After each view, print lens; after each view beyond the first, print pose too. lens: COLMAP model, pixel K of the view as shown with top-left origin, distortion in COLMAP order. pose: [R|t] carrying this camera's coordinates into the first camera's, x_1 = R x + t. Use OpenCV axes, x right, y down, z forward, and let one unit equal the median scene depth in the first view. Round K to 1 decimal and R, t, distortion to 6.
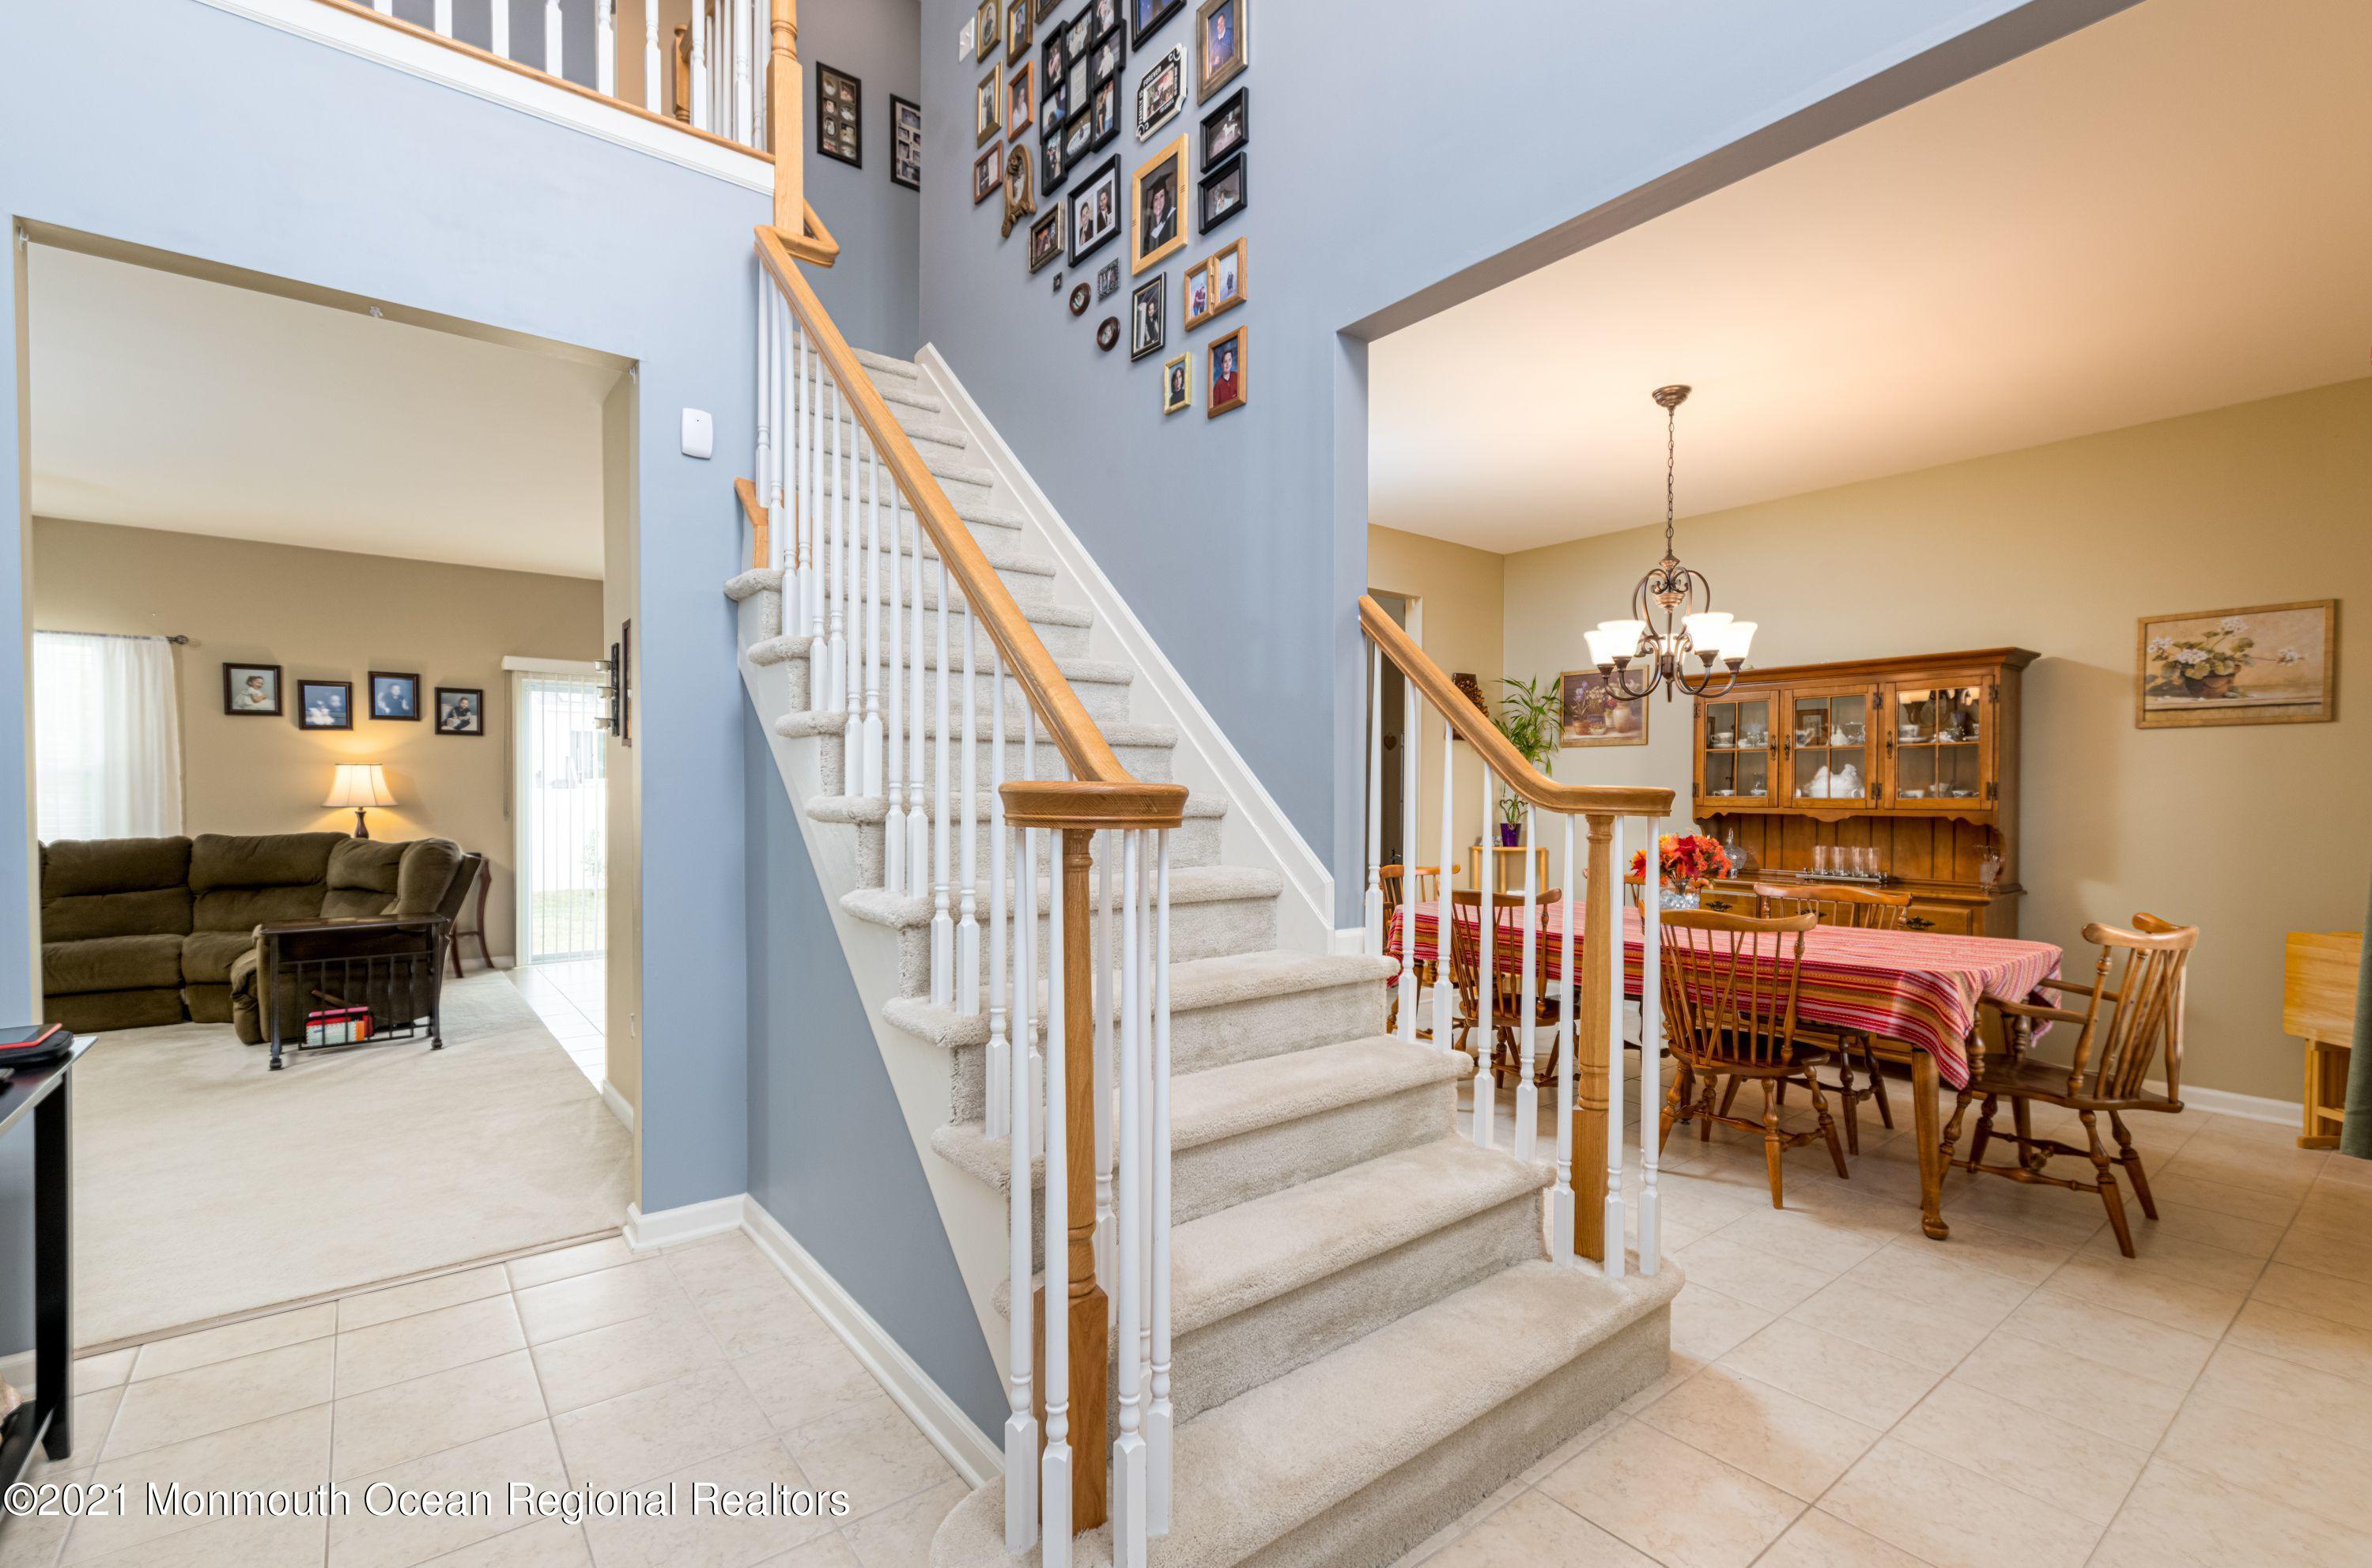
lens RADIAL K [[1072.9, 0, 1185.6], [0, 1072.9, 820.9], [0, 0, 1]] dist [0.000799, -0.000750]
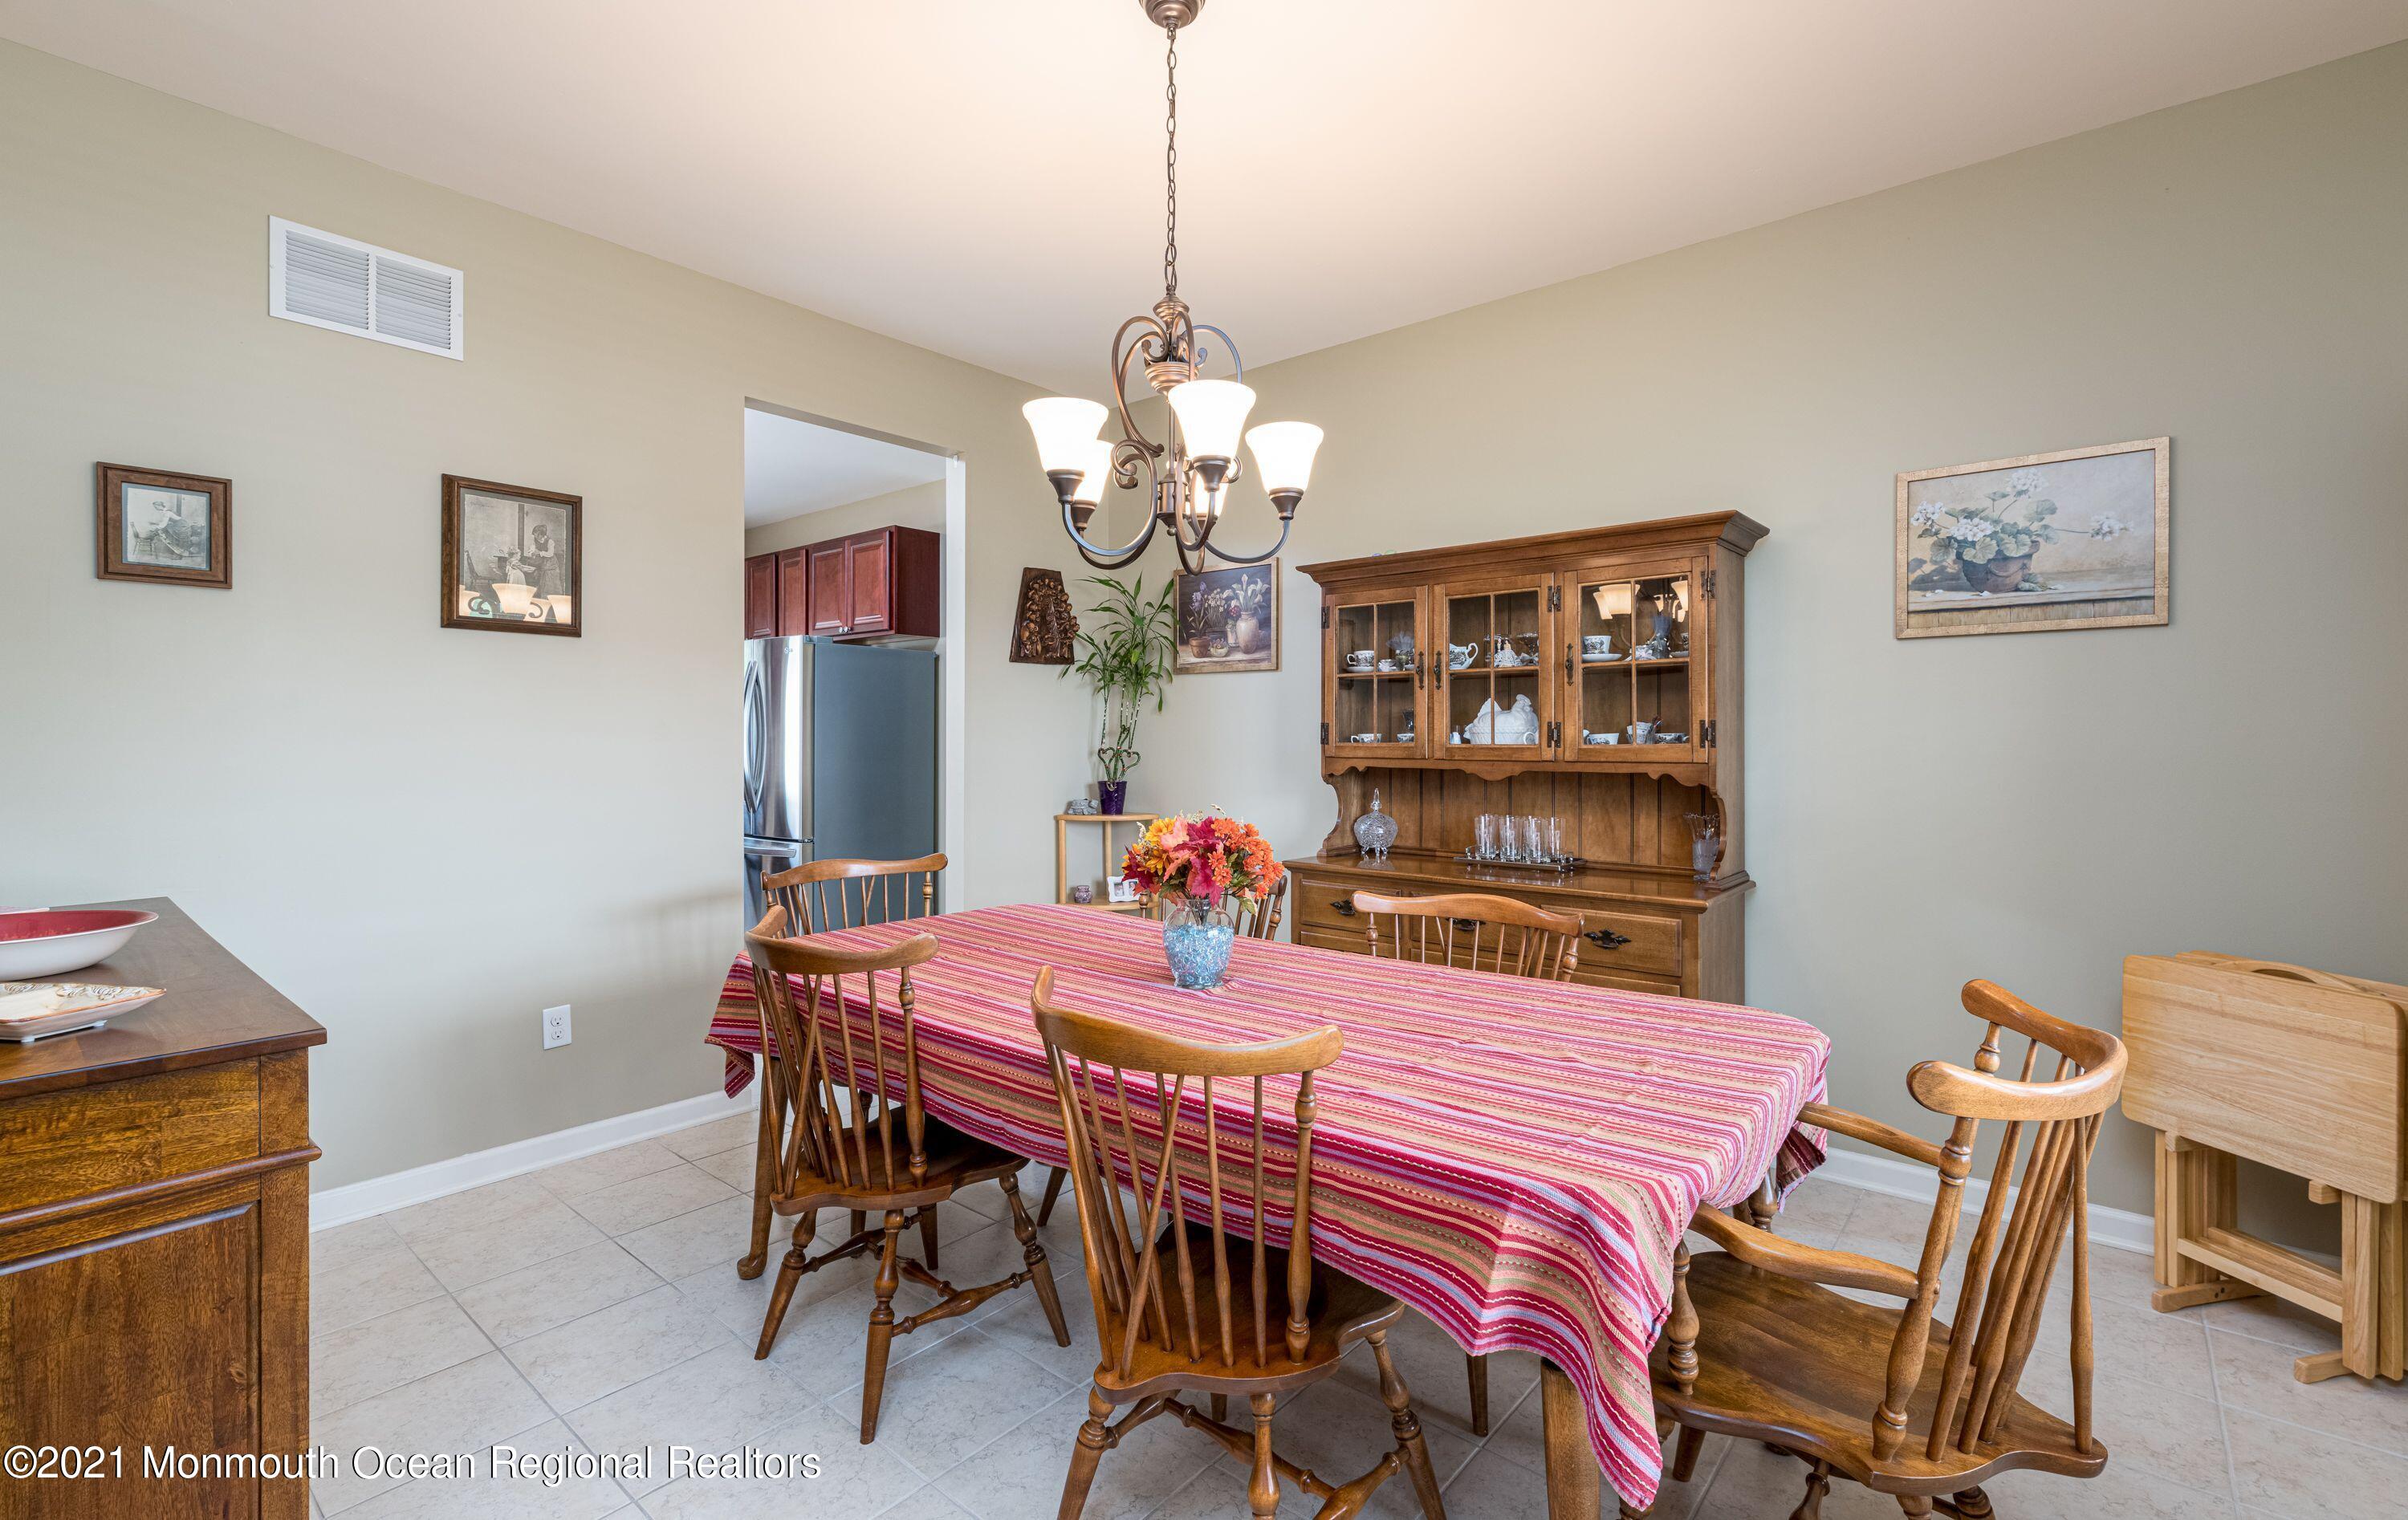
lens RADIAL K [[1082.0, 0, 1202.1], [0, 1082.0, 747.1], [0, 0, 1]] dist [0.001076, 0.000521]
pose [[0.979083, -0.005140, 0.203398, 0.301969], [0.008753, 0.999819, -0.016867, -0.010948], [-0.203275, 0.018295, 0.978951, 0.399171]]
